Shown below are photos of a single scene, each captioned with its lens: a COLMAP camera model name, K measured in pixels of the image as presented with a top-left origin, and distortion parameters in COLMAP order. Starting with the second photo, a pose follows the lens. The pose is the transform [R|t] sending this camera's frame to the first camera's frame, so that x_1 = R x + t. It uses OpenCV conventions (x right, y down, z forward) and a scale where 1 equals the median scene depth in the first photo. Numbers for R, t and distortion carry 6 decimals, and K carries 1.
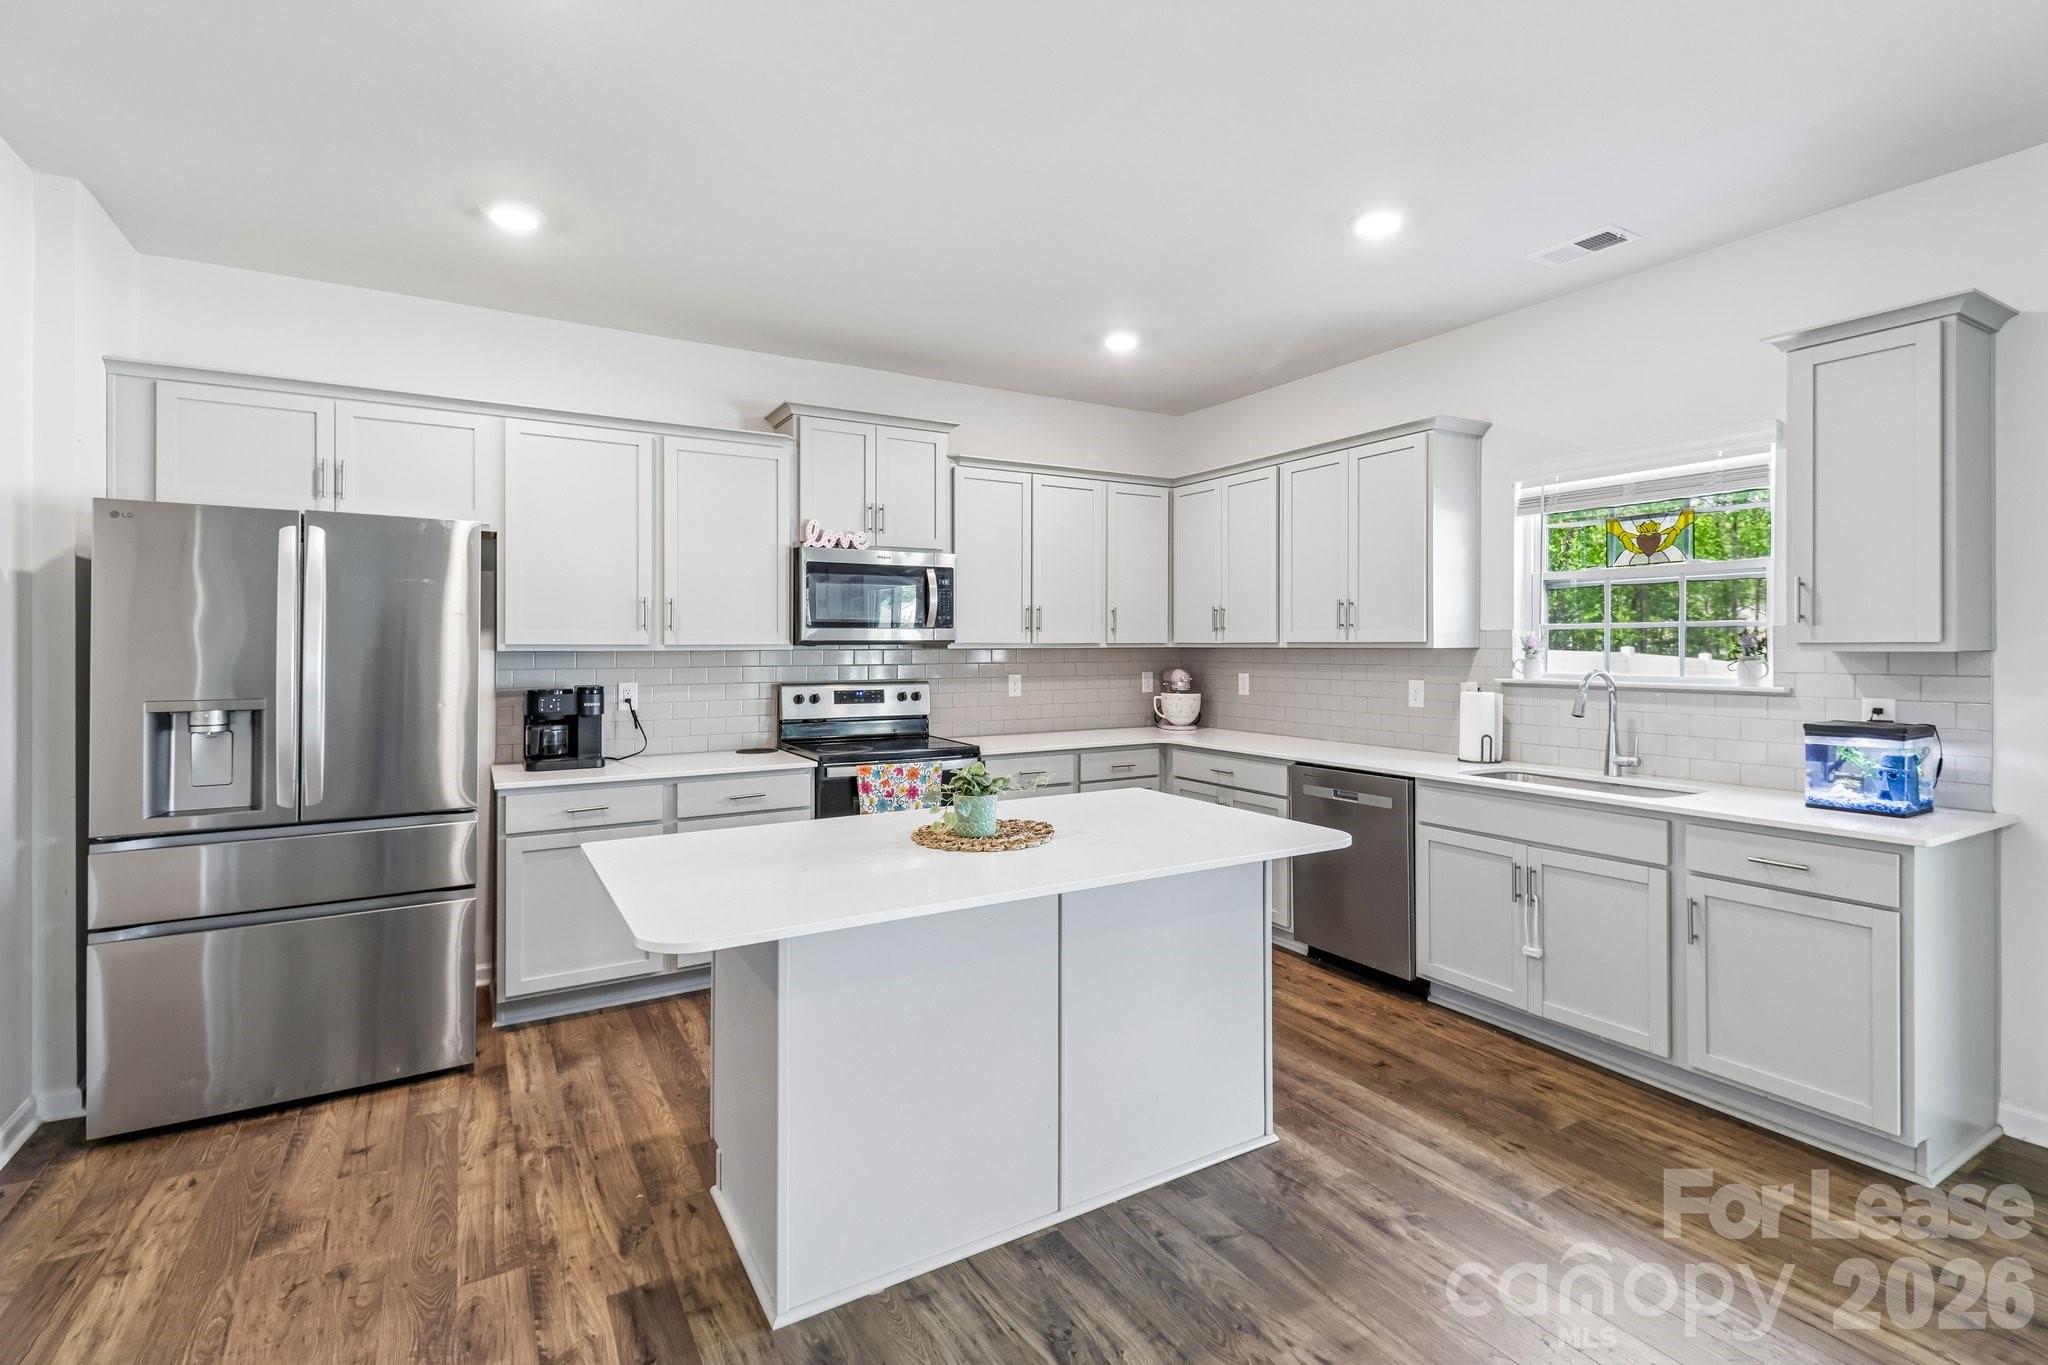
lens RADIAL K [[941.9, 0, 1030.0], [0, 941.9, 649.7], [0, 0, 1]] dist [0.010677, -0.000248]
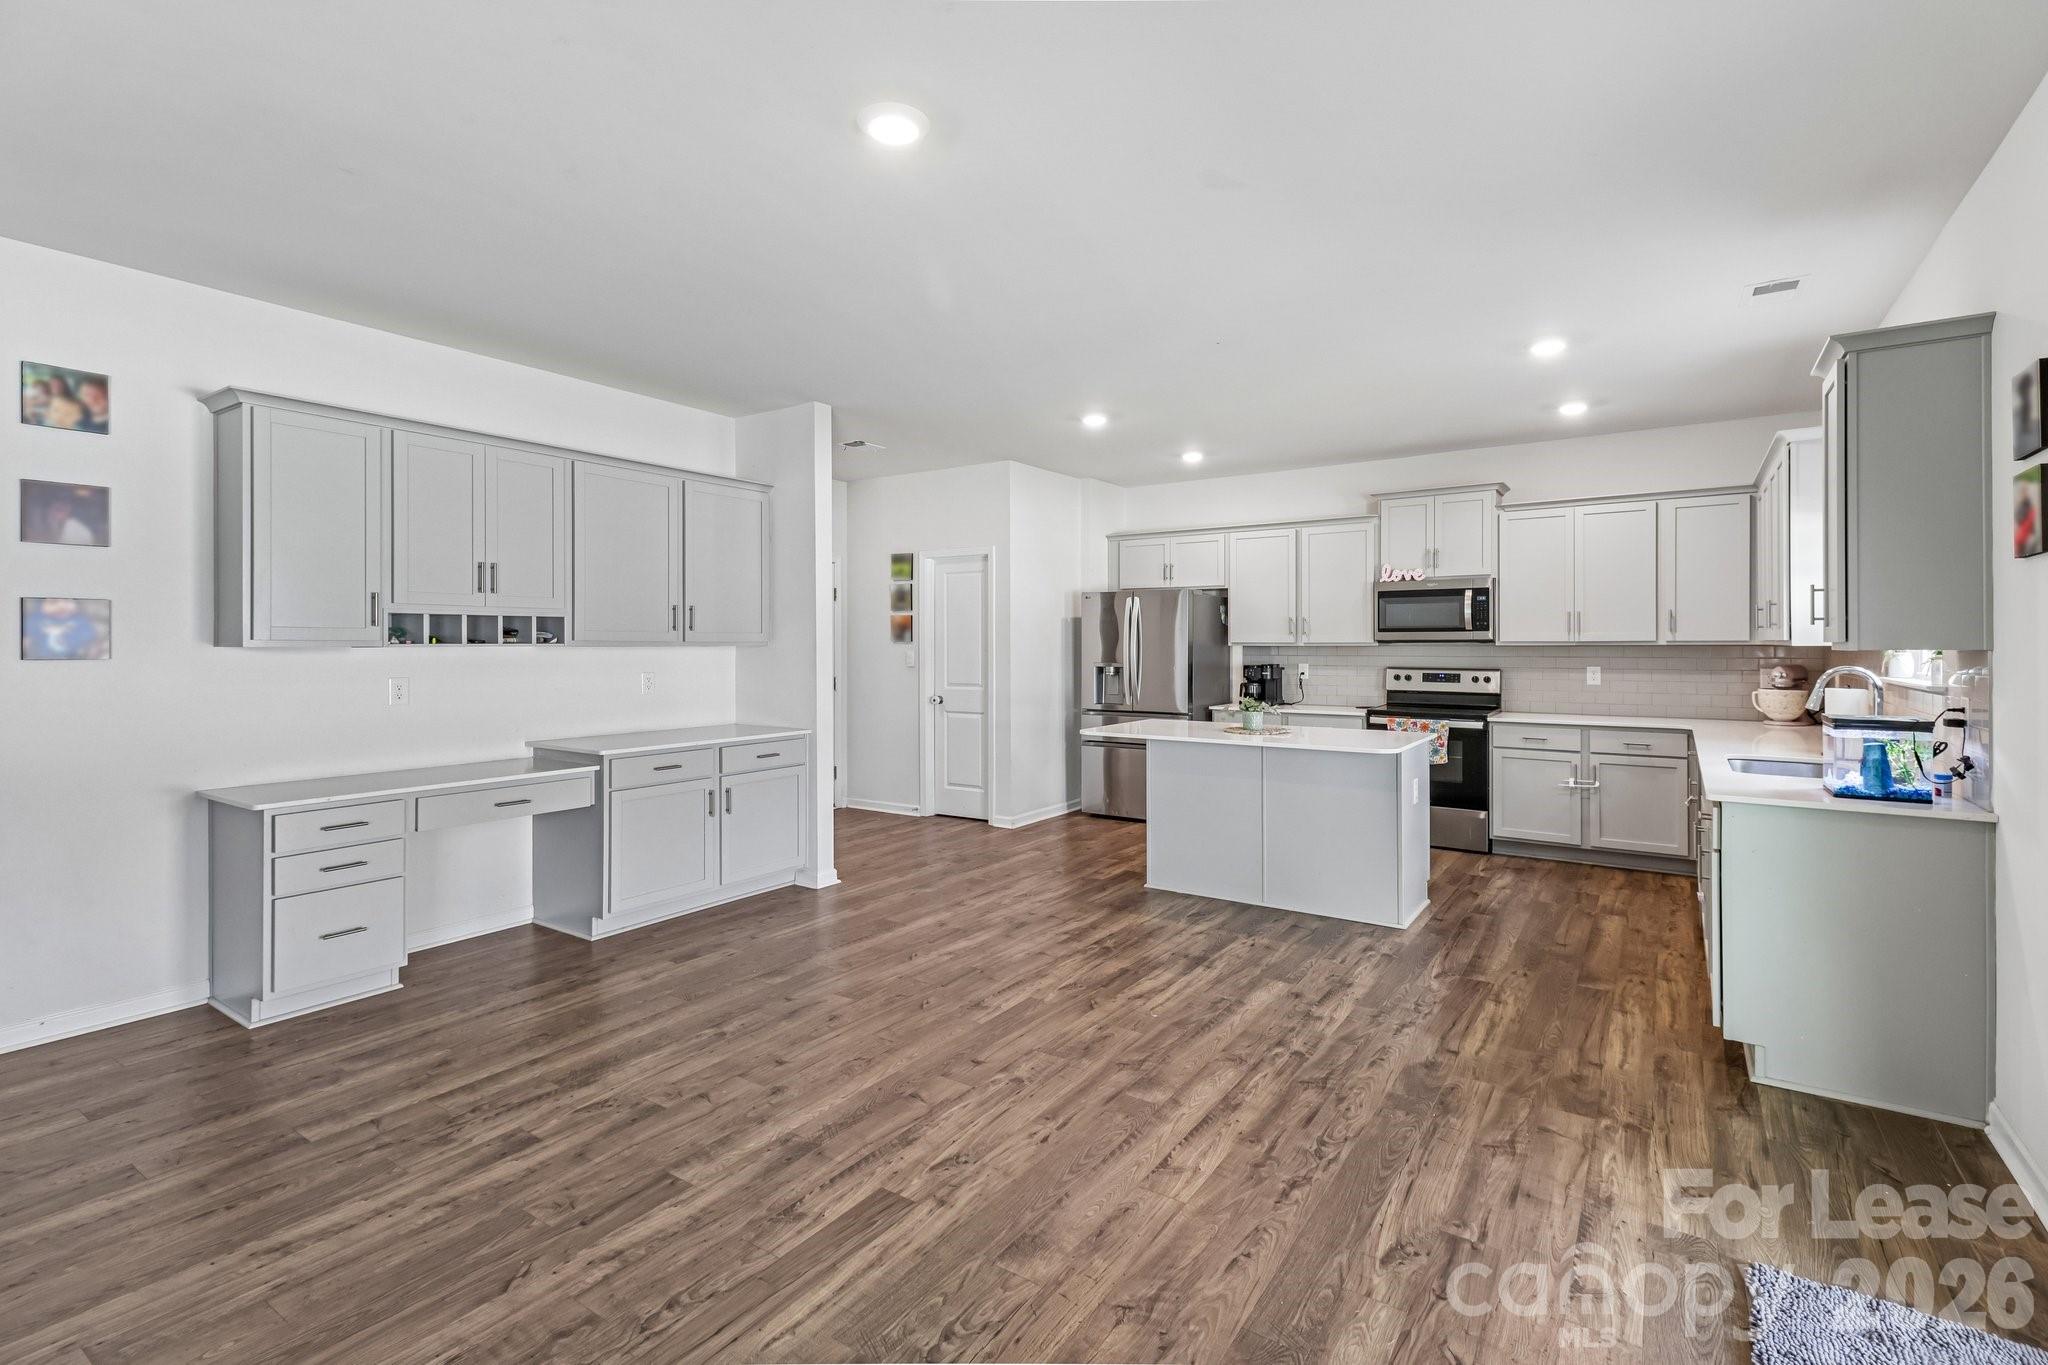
lens RADIAL K [[938.4, 0, 1036.0], [0, 938.4, 639.3], [0, 0, 1]] dist [0.026286, -0.015629]
pose [[0.424761, -0.003237, -0.905300, 1.018188], [-0.003170, 0.999982, -0.005063, -0.000953], [0.905300, 0.005020, 0.424743, -0.229484]]
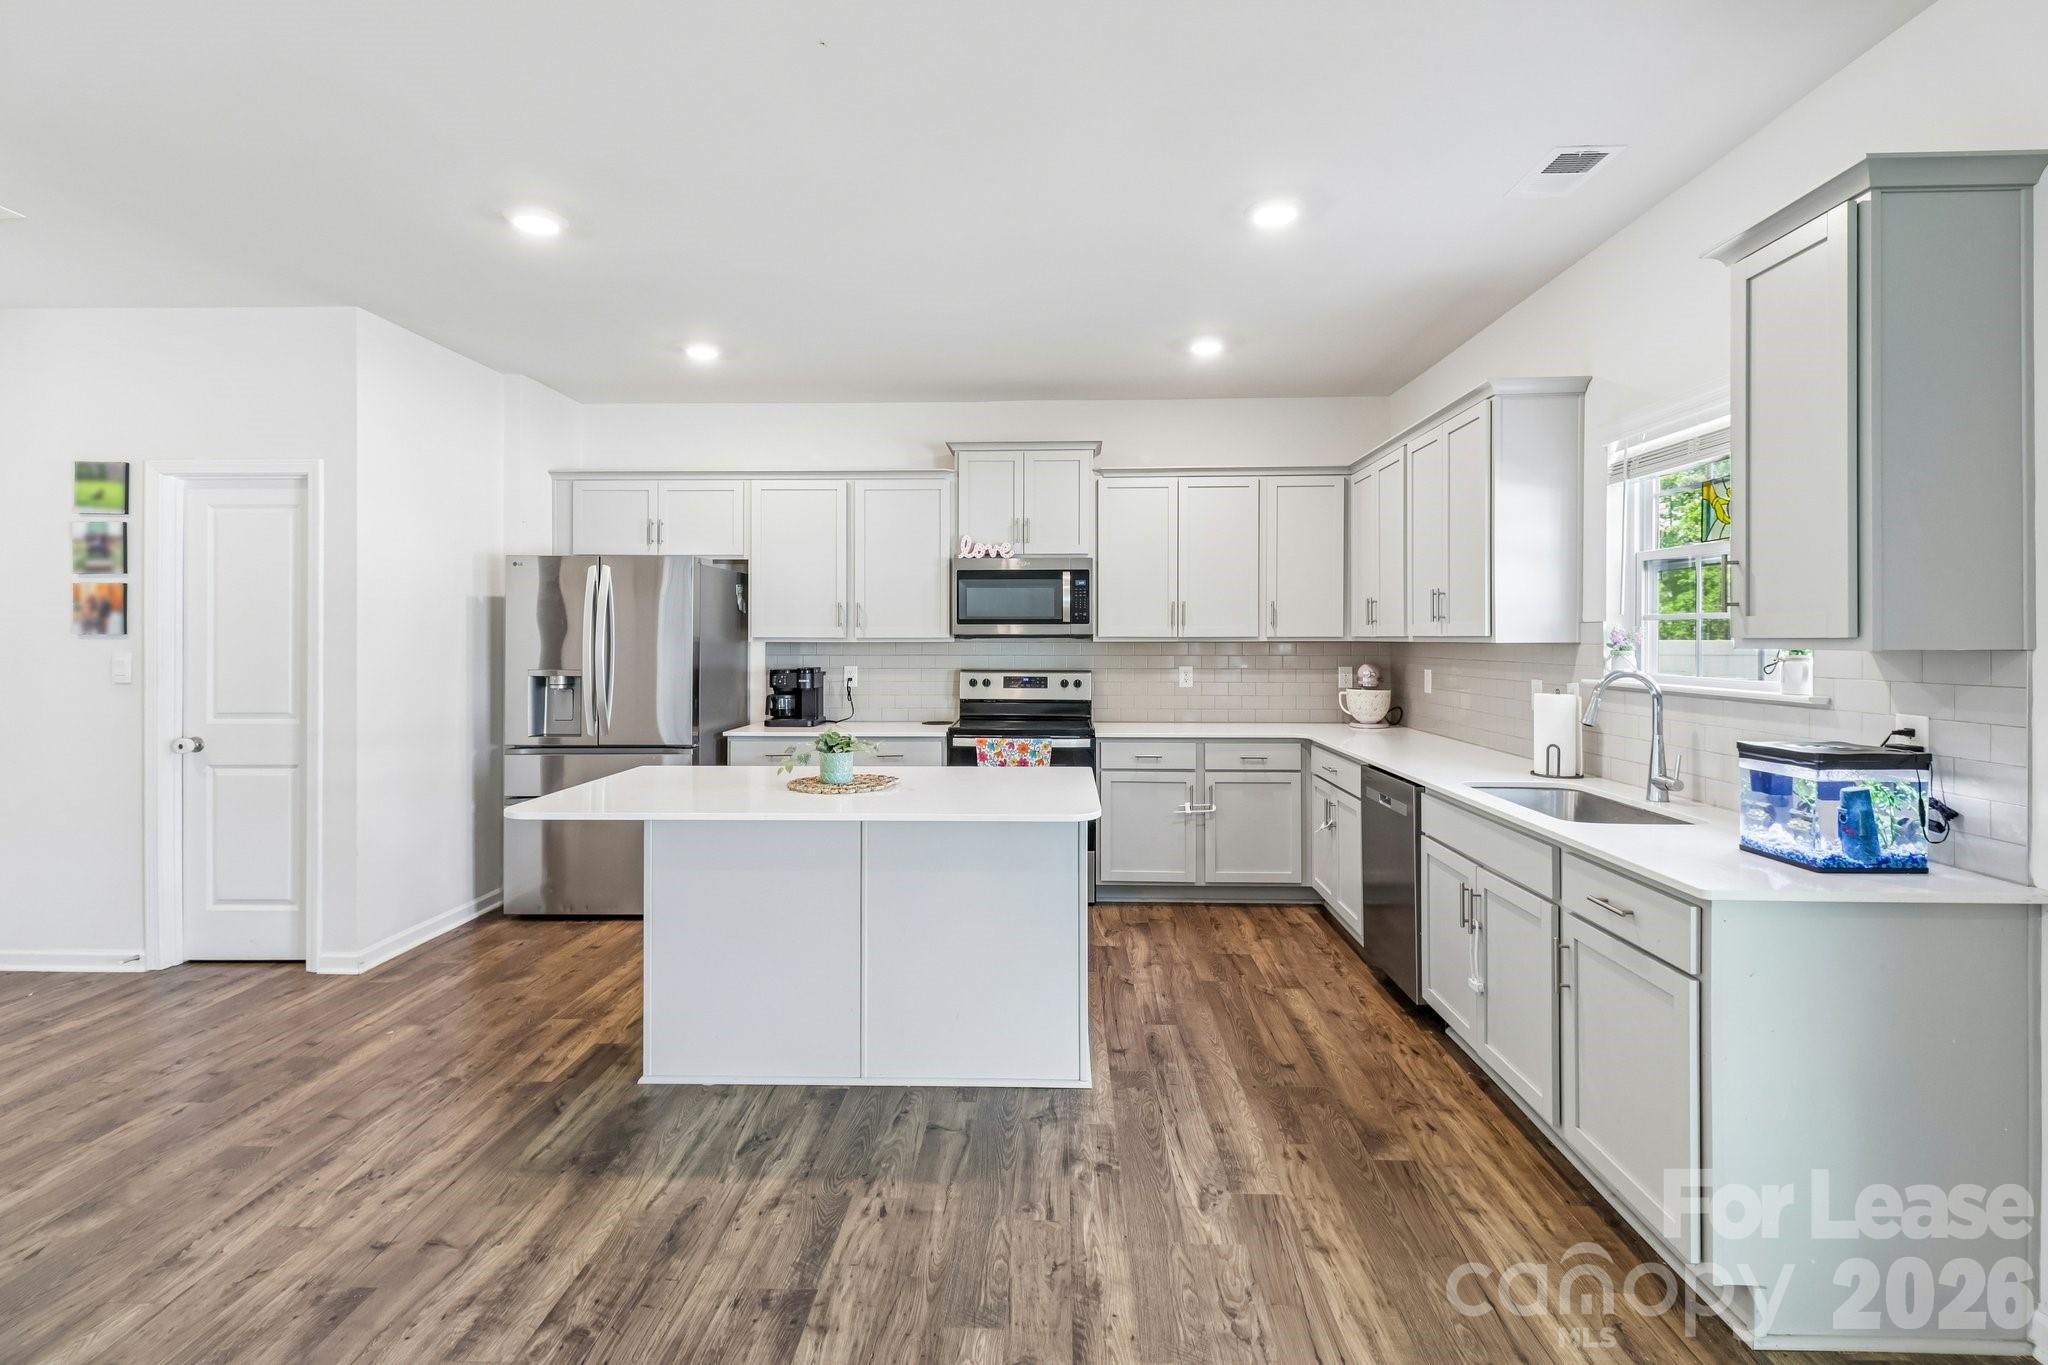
lens RADIAL K [[938.4, 0, 1036.0], [0, 938.4, 639.3], [0, 0, 1]] dist [0.026286, -0.015629]
pose [[0.843822, 0.002416, -0.536618, 0.527681], [-0.004008, 0.999990, -0.001801, -0.001889], [0.536609, 0.003670, 0.843823, 0.022642]]
